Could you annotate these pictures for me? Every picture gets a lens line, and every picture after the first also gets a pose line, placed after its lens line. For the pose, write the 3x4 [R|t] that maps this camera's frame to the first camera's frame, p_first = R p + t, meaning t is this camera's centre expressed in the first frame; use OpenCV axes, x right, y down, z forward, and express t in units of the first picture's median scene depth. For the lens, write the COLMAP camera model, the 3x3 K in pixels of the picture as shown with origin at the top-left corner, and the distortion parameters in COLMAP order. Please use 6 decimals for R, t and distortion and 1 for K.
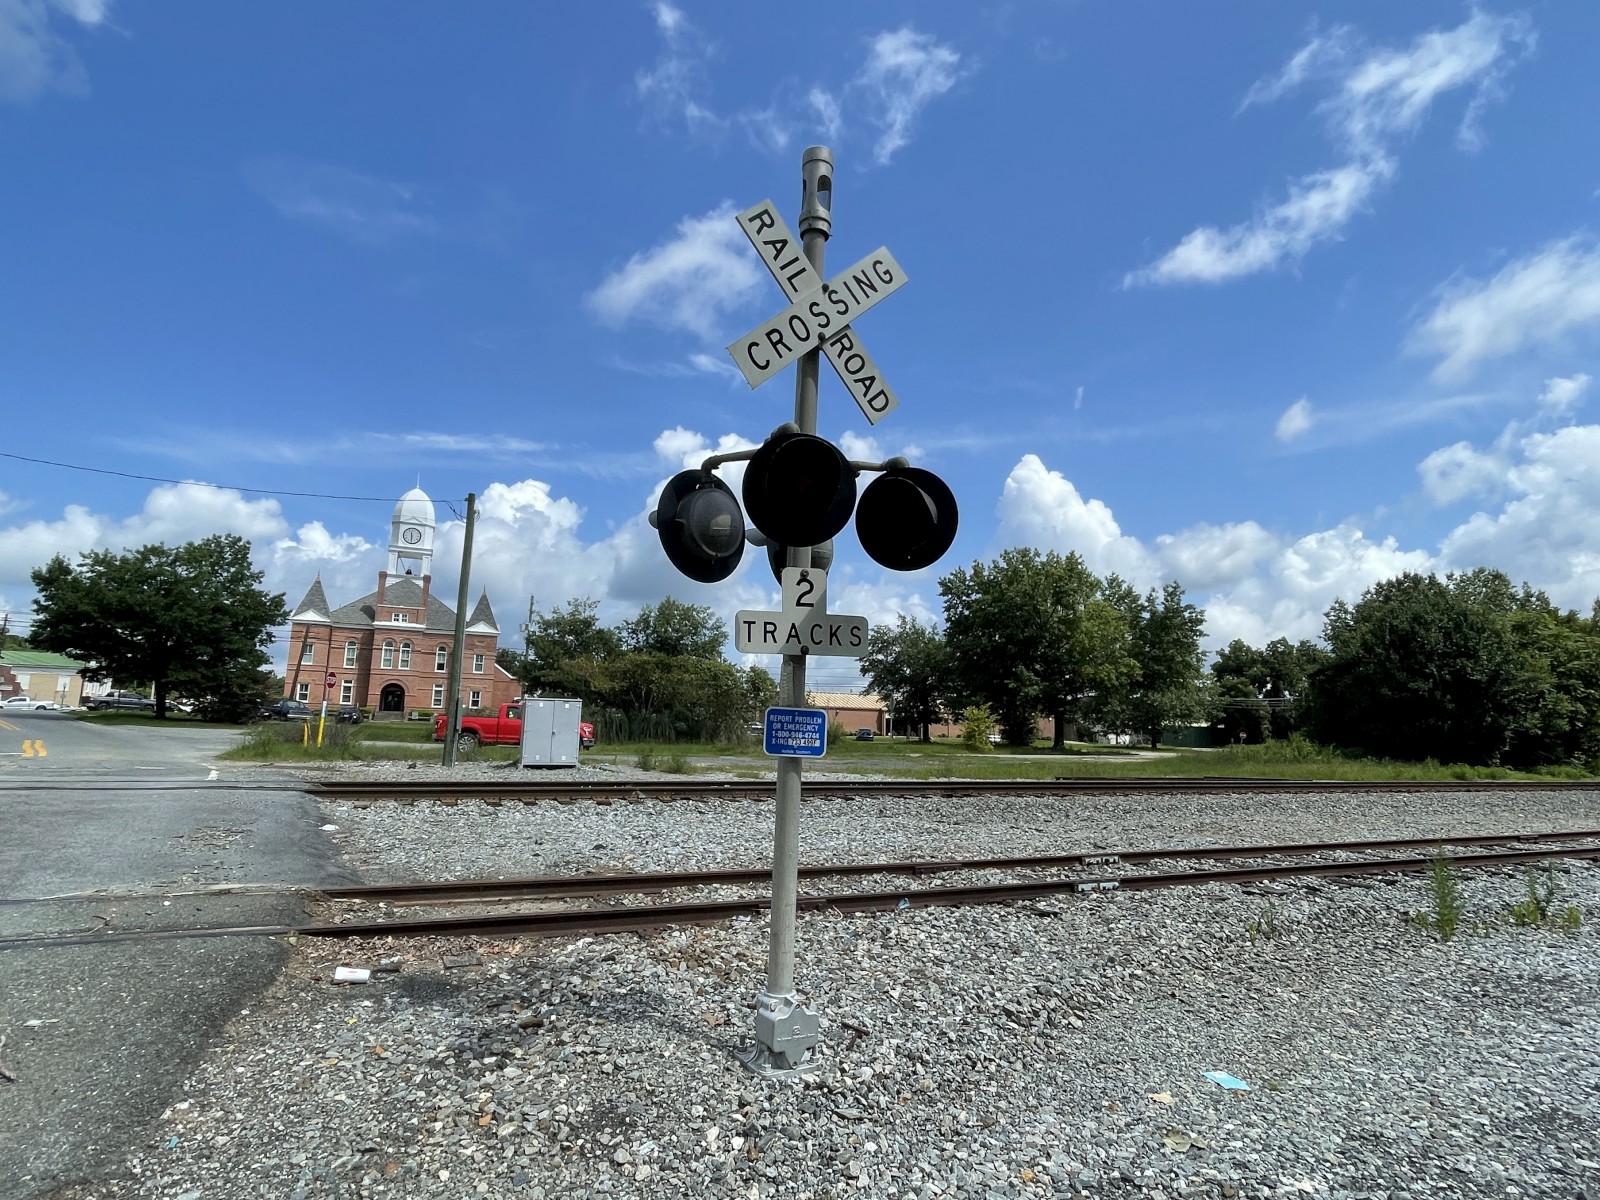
lens RADIAL K [[839.9, 0, 804.7], [0, 839.9, 598.1], [0, 0, 1]] dist [-0.006922, 0.000005]
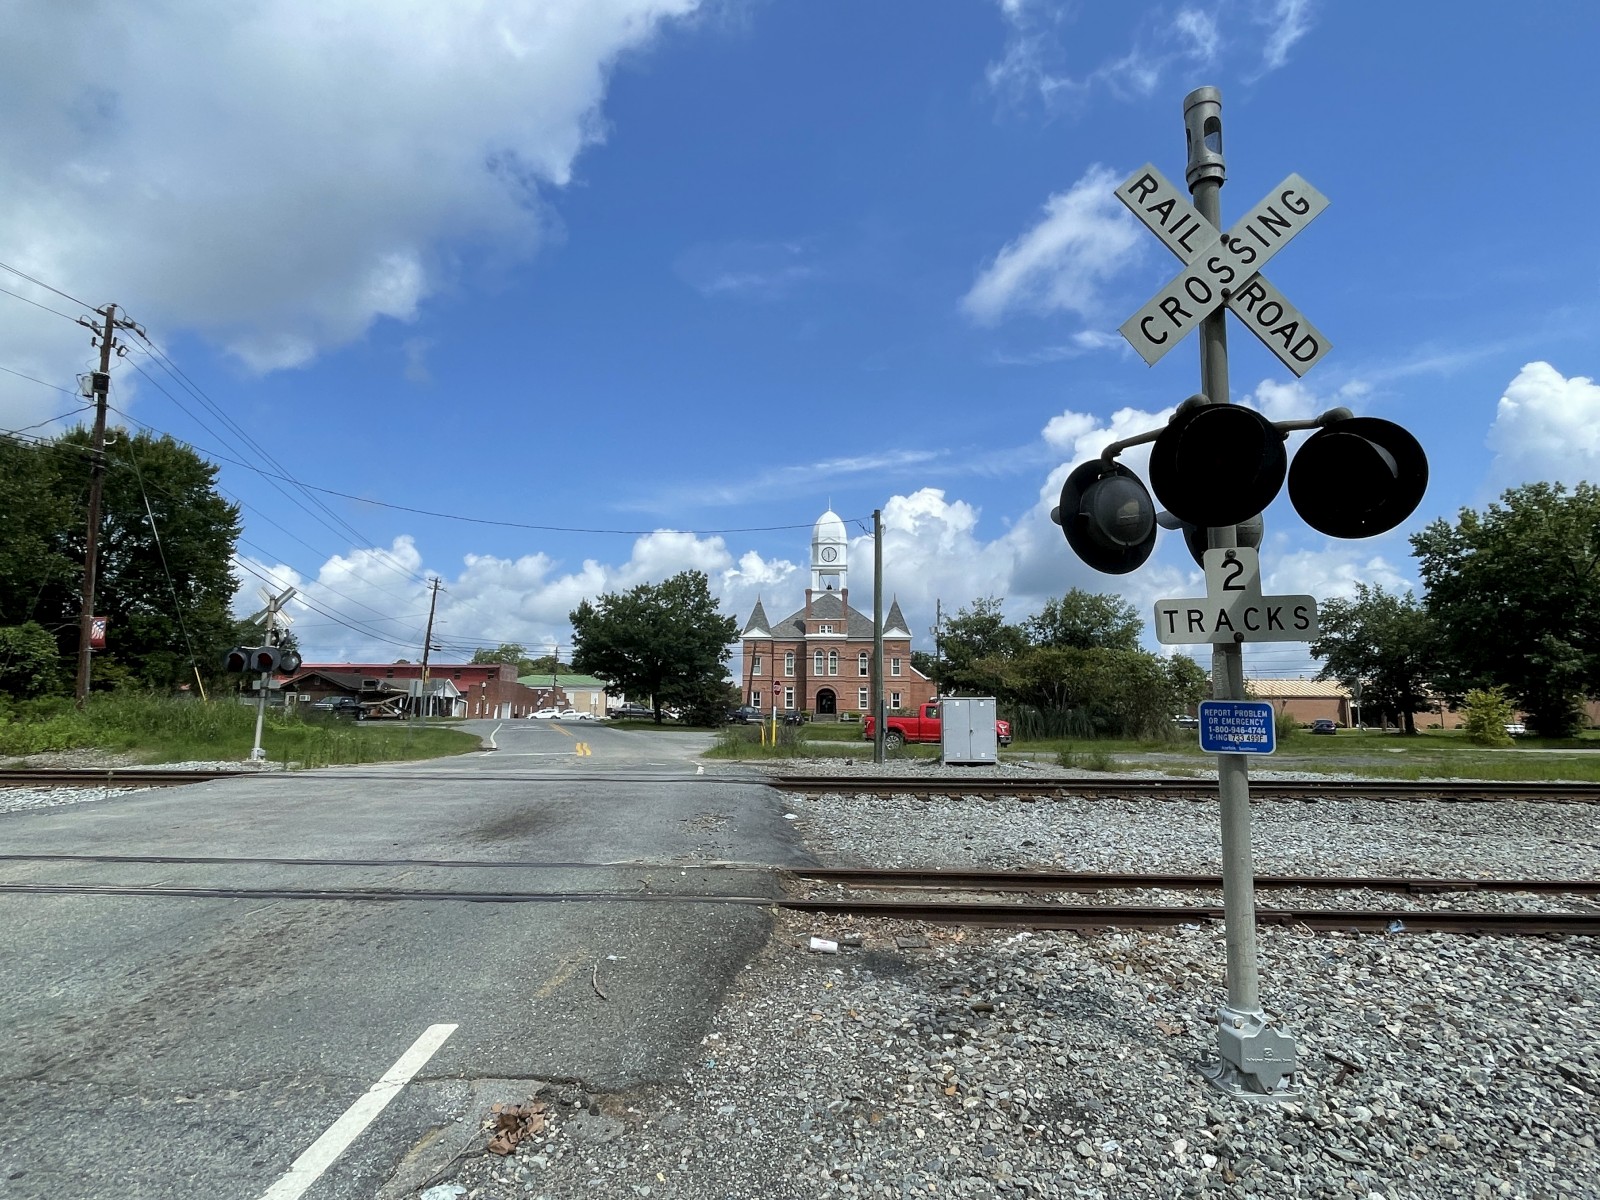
lens RADIAL K [[839.9, 0, 804.7], [0, 839.9, 598.1], [0, 0, 1]] dist [-0.006922, 0.000005]
pose [[0.887344, -0.086304, -0.452959, -0.001551], [0.087943, 0.995972, -0.017487, -0.004502], [0.452644, -0.024317, 0.891360, -0.018791]]
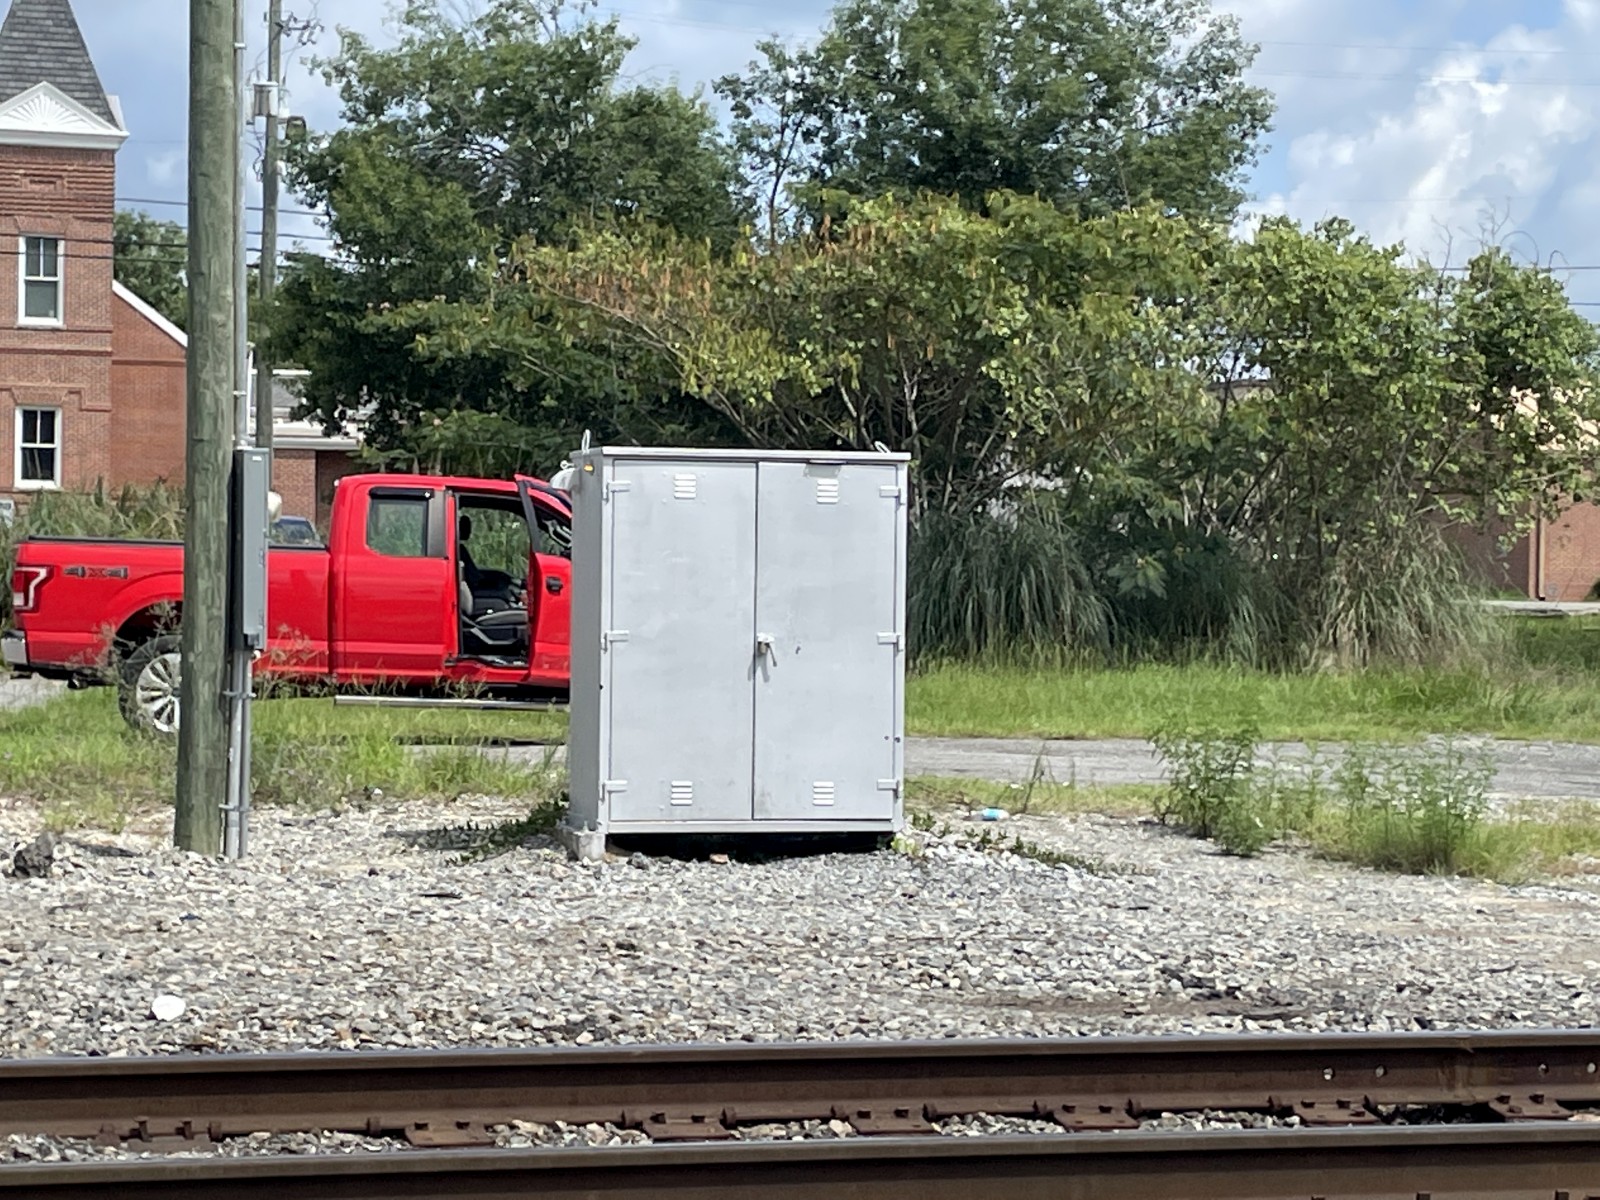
lens RADIAL K [[3640.2, 0, 800.0], [0, 3640.2, 600.0], [0, 0, 1]] dist [0.063924, 0.570669]
pose [[0.989872, -0.008213, -0.141725, -0.620966], [0.031751, 0.985844, 0.164630, 0.102553], [0.138366, -0.167463, 0.976120, 0.967720]]
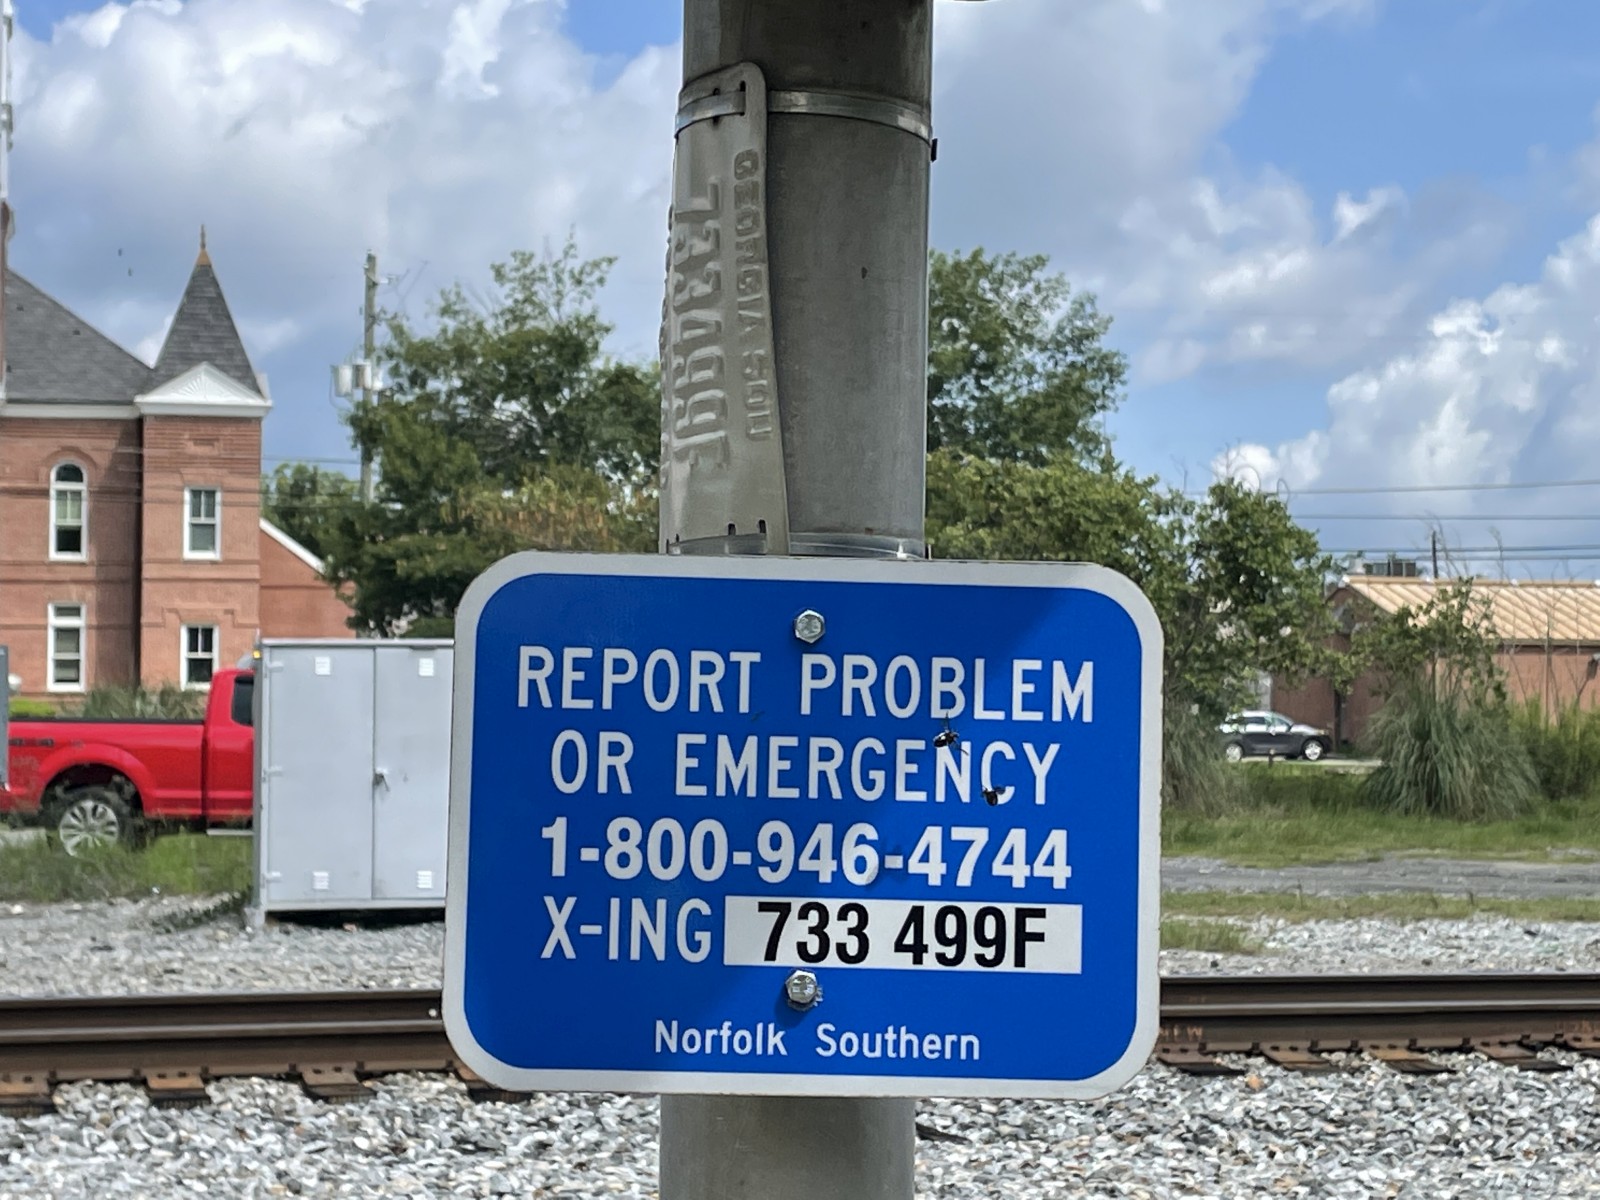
lens RADIAL K [[3170.9, 0, 800.0], [0, 3170.9, 600.0], [0, 0, 1]] dist [0.195141, -0.065754]
pose [[0.978129, -0.034504, -0.205116, 0.041667], [0.056923, 0.992902, 0.104426, 0.069389], [0.200058, -0.113818, 0.973151, 0.466149]]
